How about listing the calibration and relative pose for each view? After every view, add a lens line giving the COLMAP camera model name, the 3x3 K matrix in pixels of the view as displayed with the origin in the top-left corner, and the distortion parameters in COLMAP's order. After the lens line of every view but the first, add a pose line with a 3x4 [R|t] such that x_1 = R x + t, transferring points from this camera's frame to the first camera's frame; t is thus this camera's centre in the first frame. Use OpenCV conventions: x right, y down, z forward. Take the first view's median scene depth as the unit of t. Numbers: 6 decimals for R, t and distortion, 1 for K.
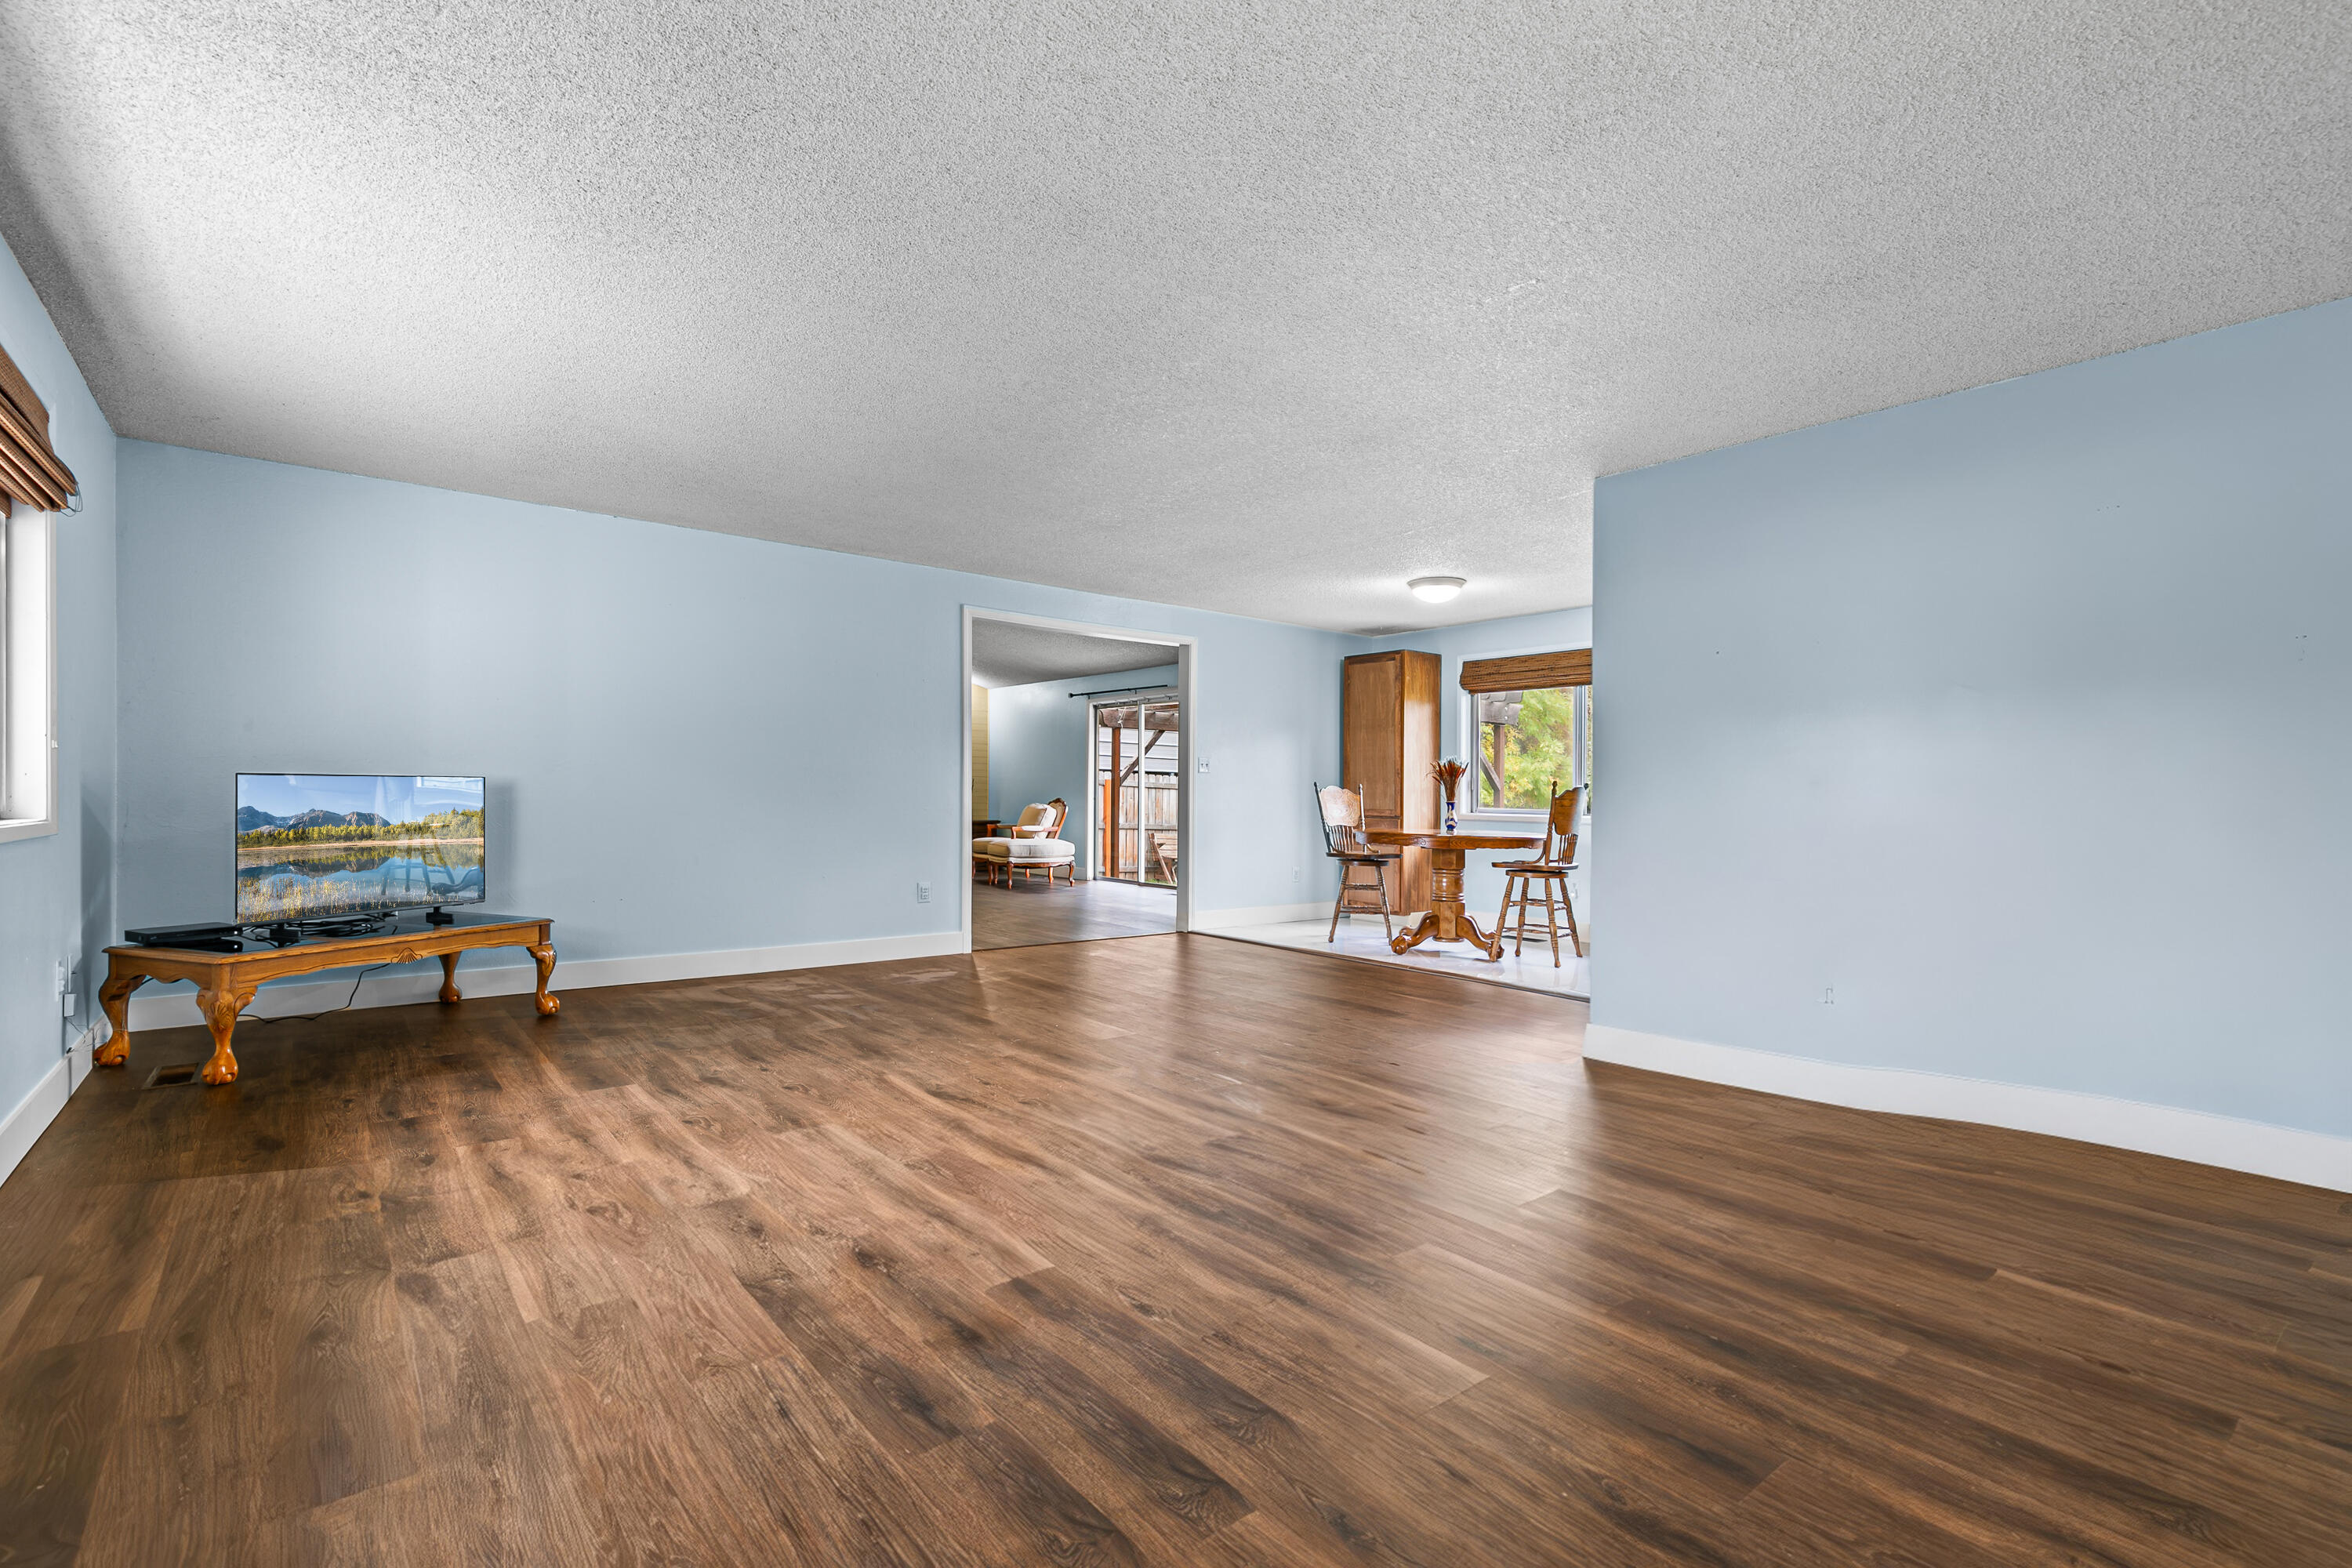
lens RADIAL K [[1087.9, 0, 1182.8], [0, 1087.9, 787.0], [0, 0, 1]] dist [0.010449, -0.001704]
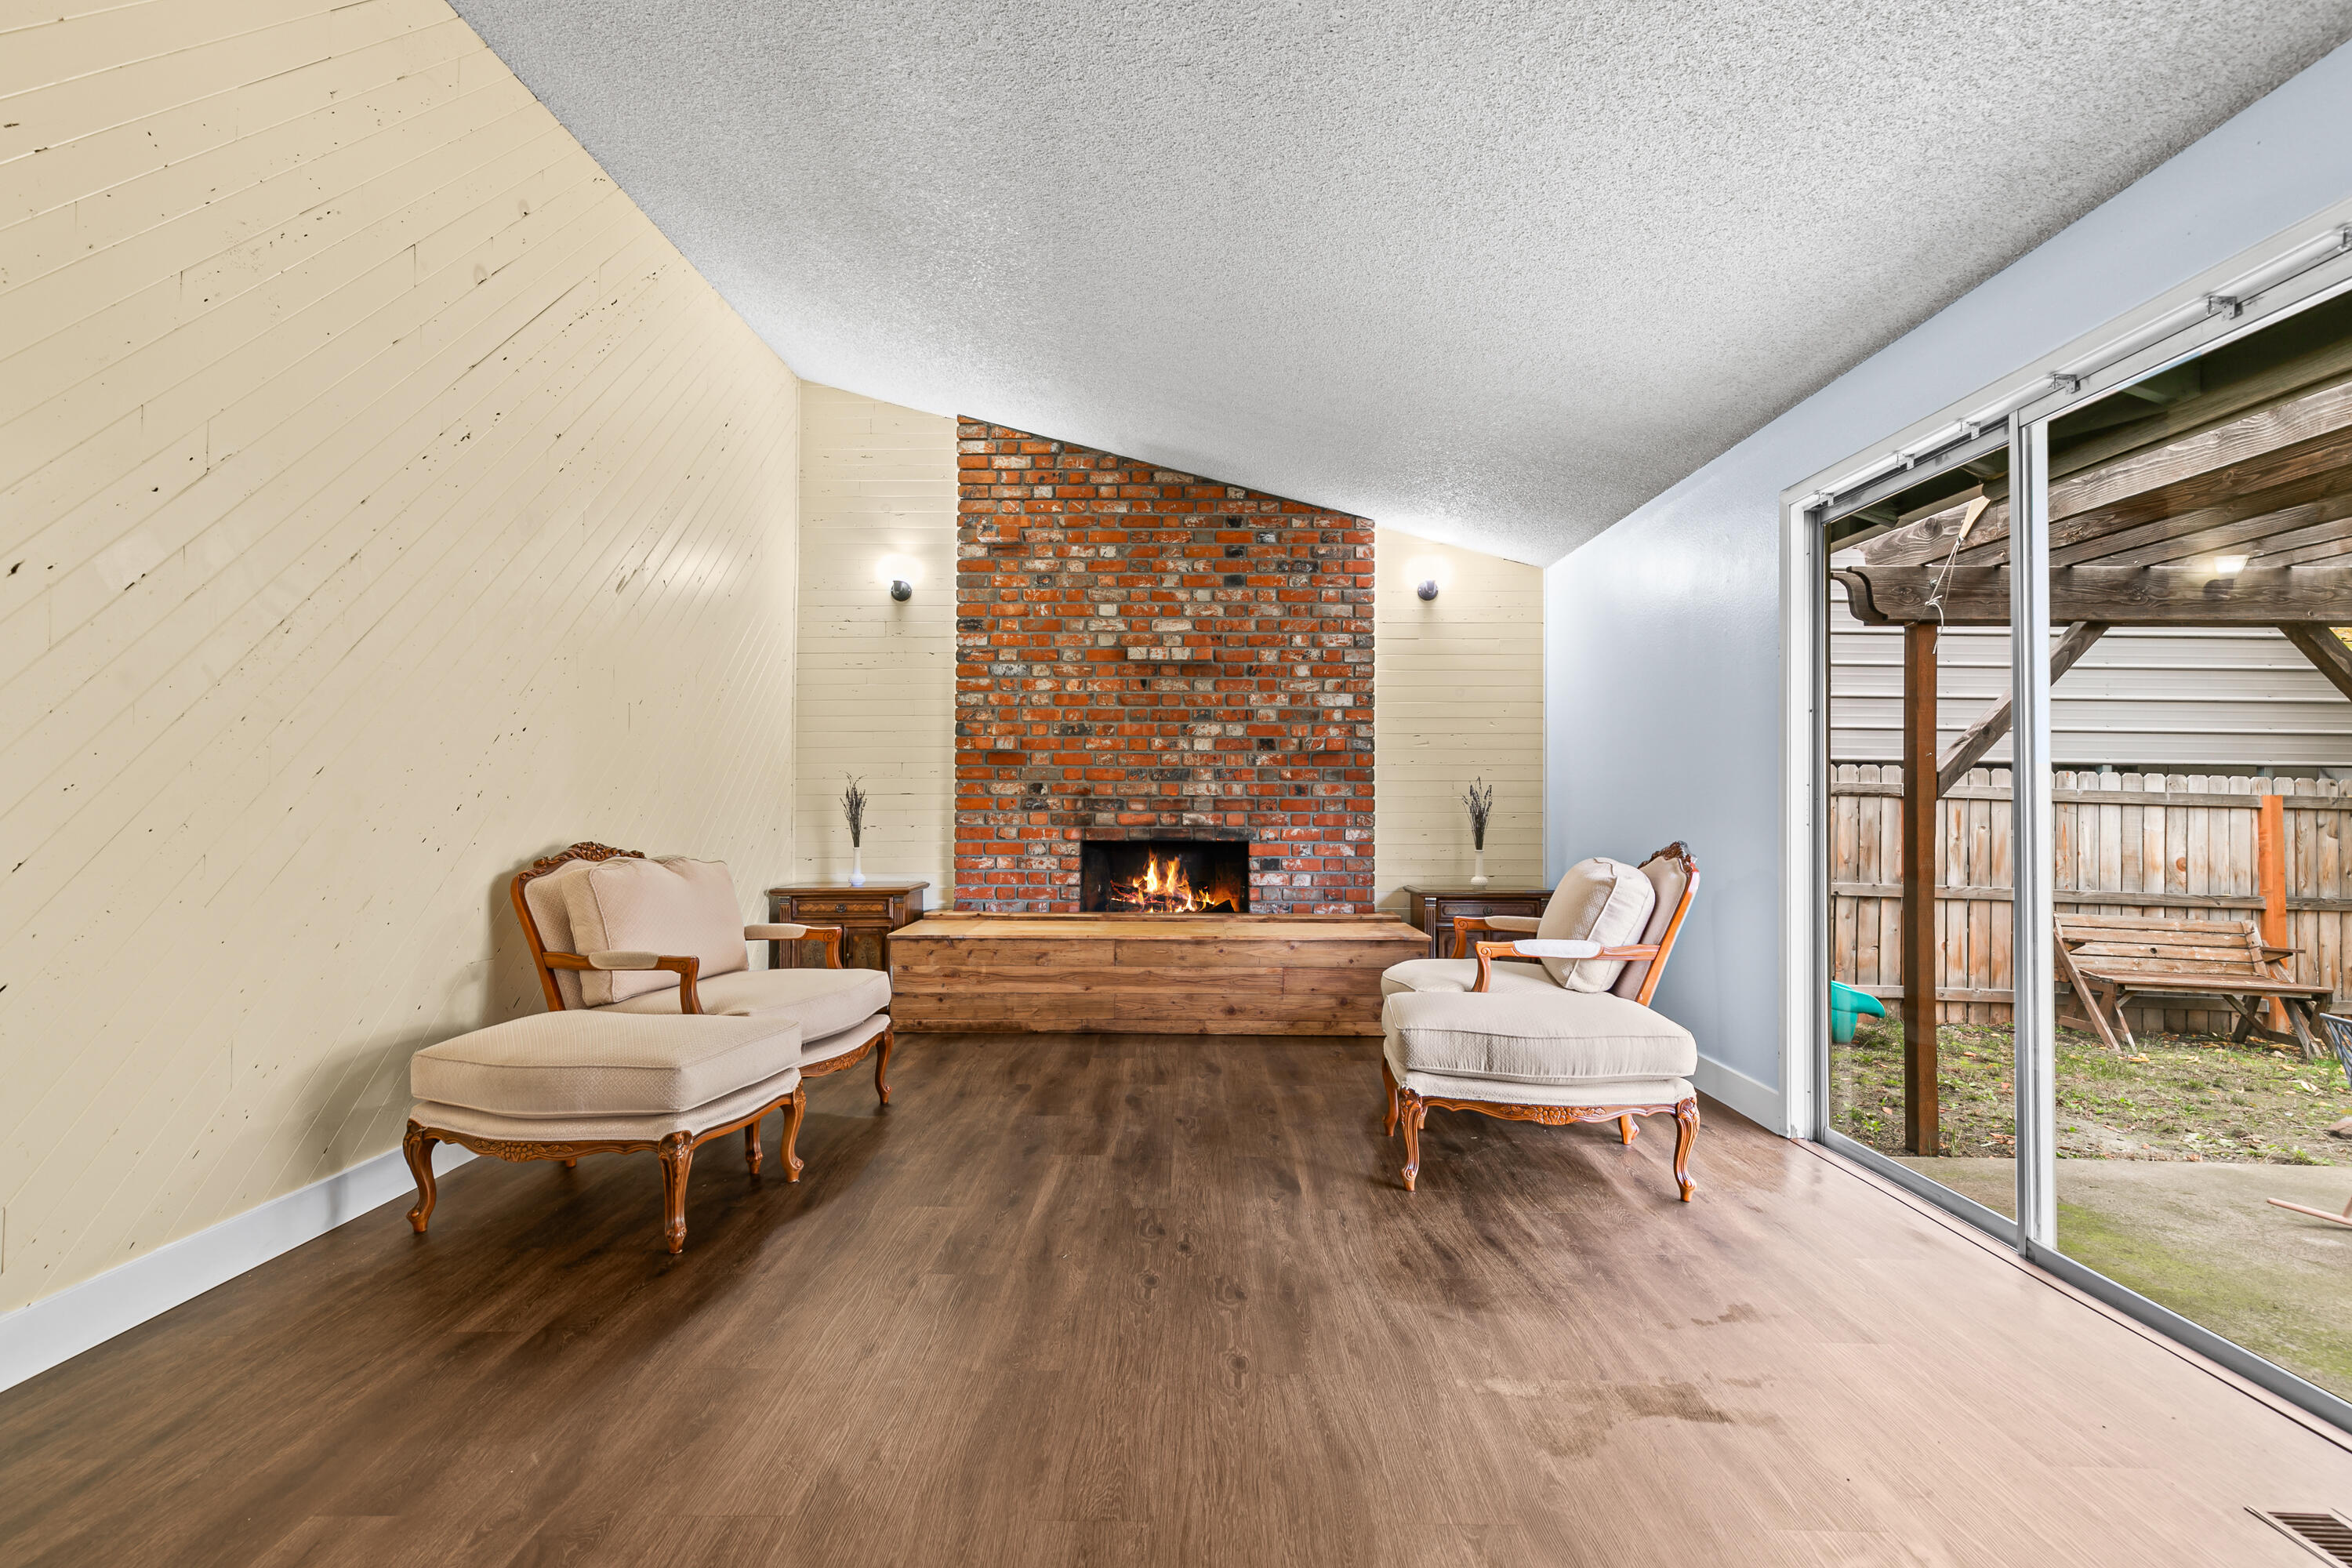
lens RADIAL K [[1087.9, 0, 1164.8], [0, 1087.9, 798.9], [0, 0, 1]] dist [0.010449, -0.001704]
pose [[0.770605, -0.011637, -0.637207, -0.045548], [0.009051, 0.999932, -0.007316, -0.001191], [0.637249, -0.000130, 0.770658, 1.000647]]
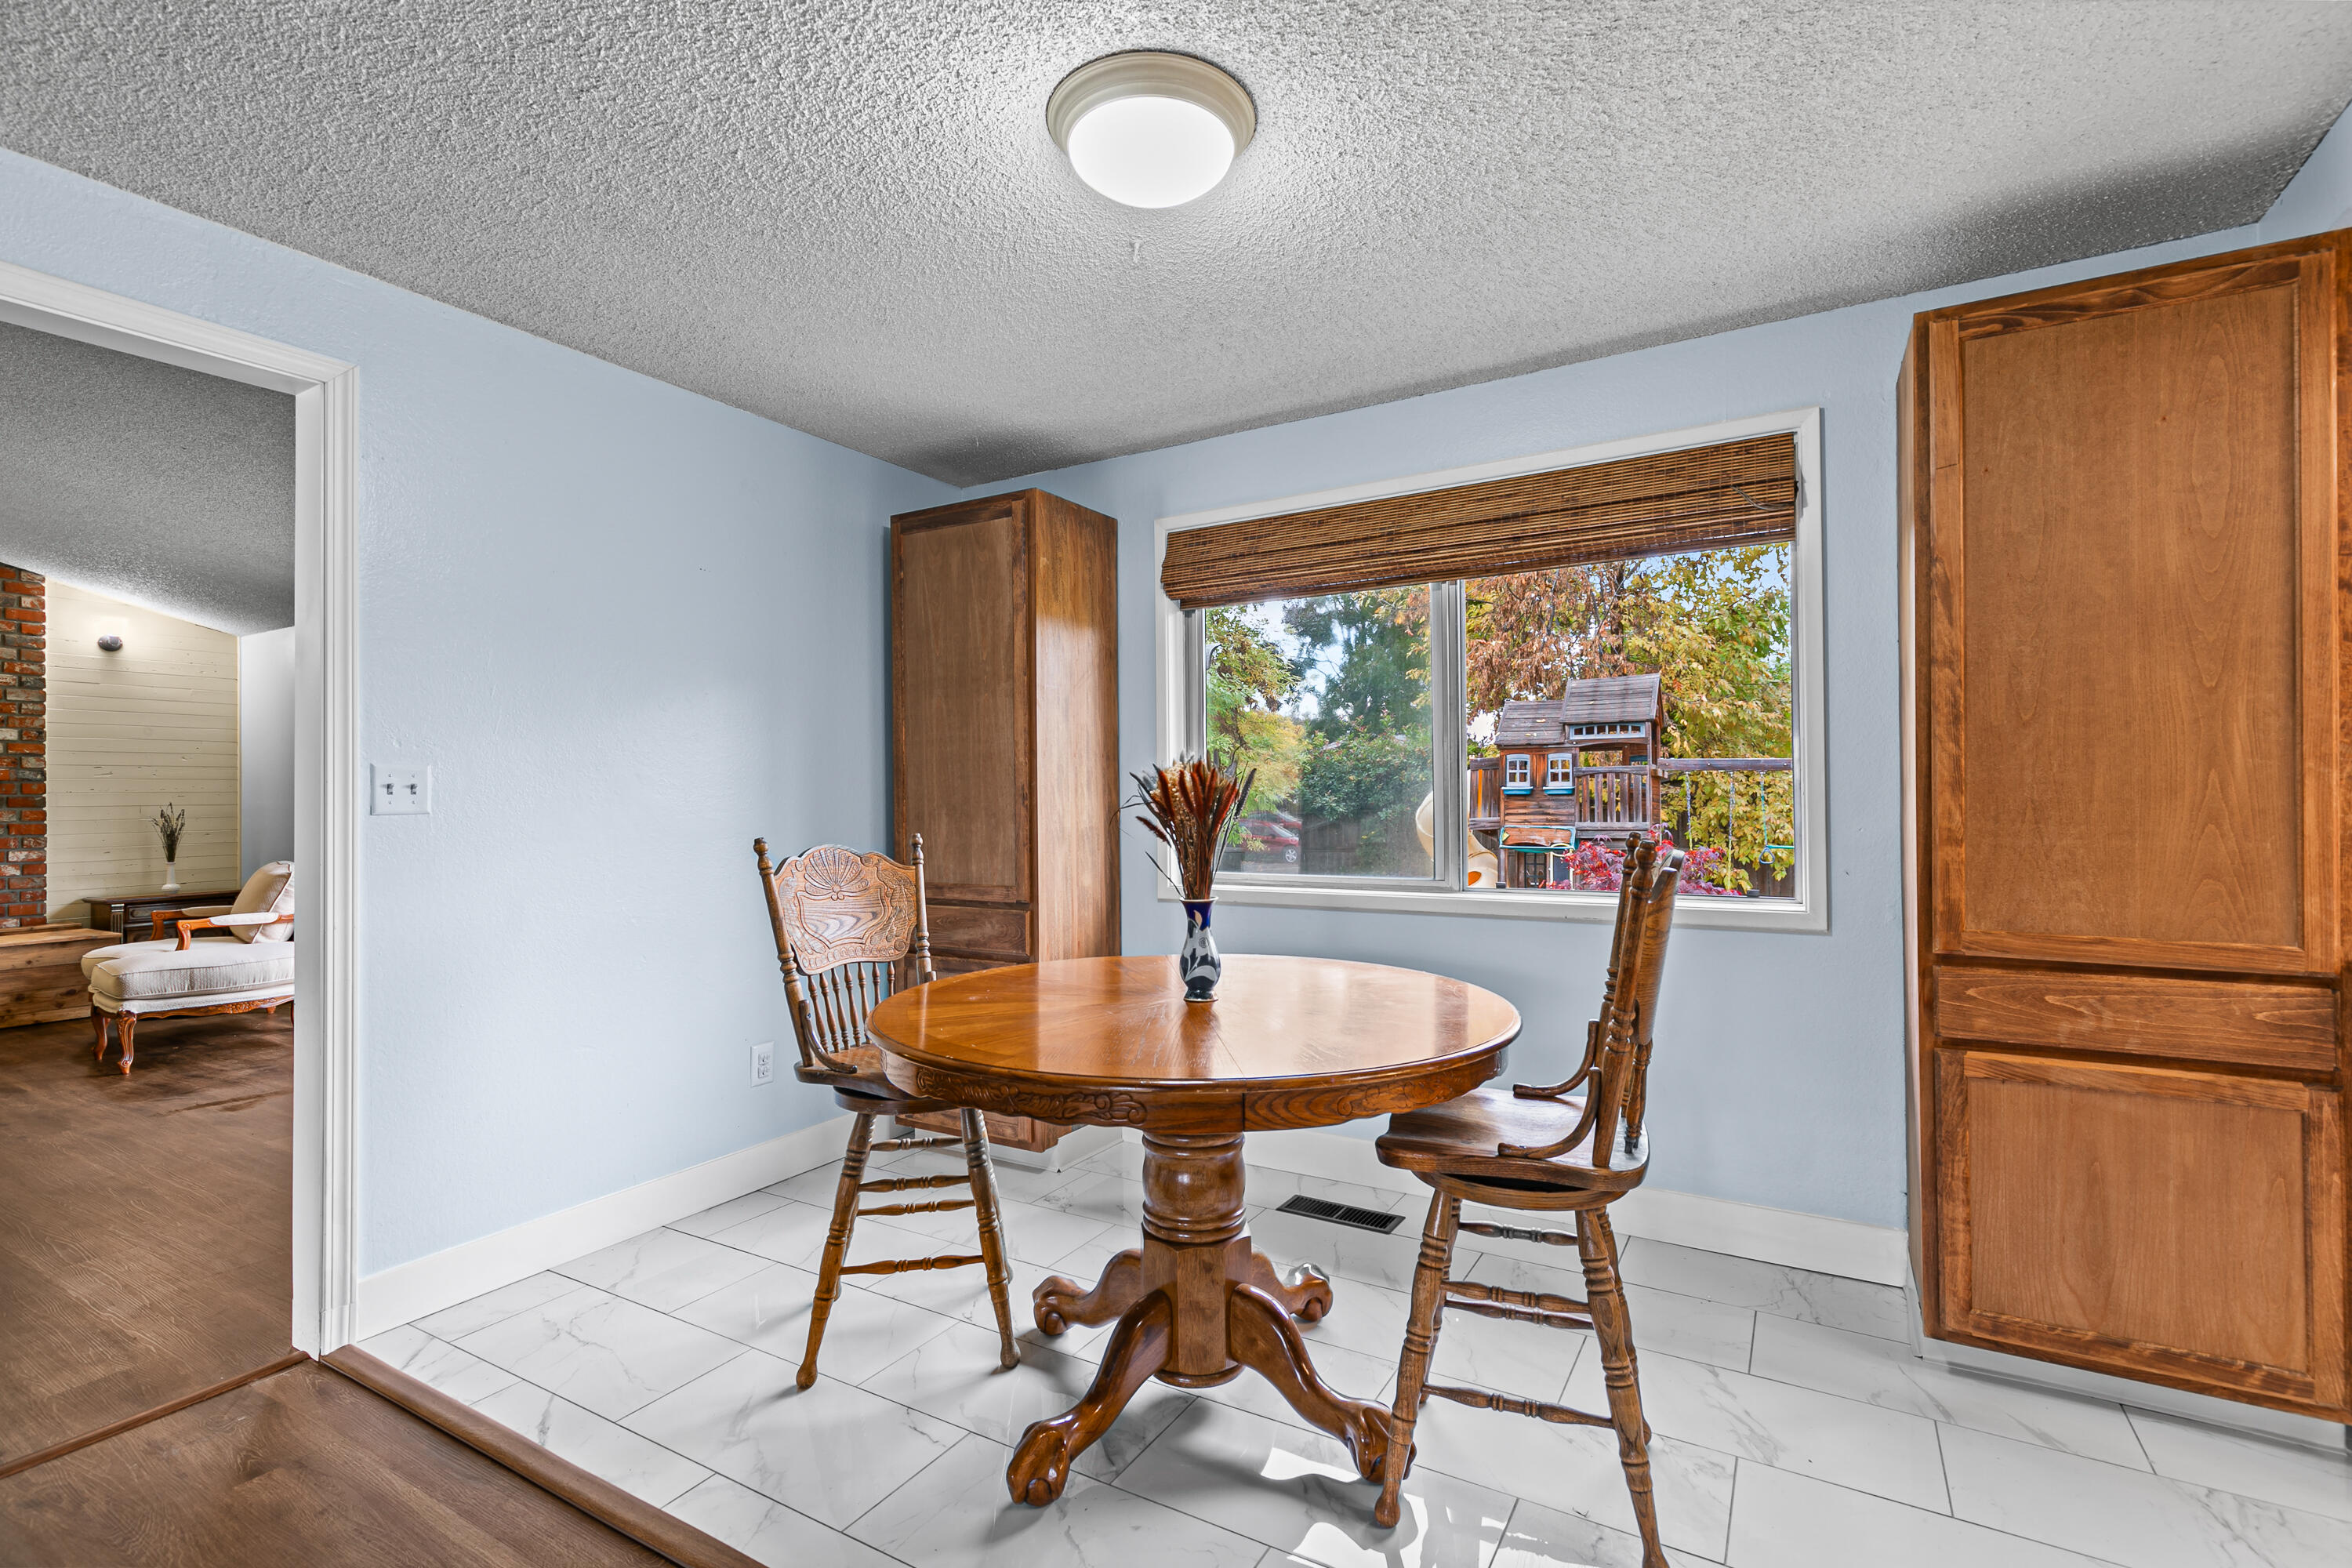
lens RADIAL K [[1087.9, 0, 1209.1], [0, 1087.9, 777.8], [0, 0, 1]] dist [0.010449, -0.001704]
pose [[0.934399, -0.017847, 0.355781, 0.115887], [0.021585, 0.999746, -0.006541, -0.014408], [-0.355574, 0.013791, 0.934546, 0.586224]]
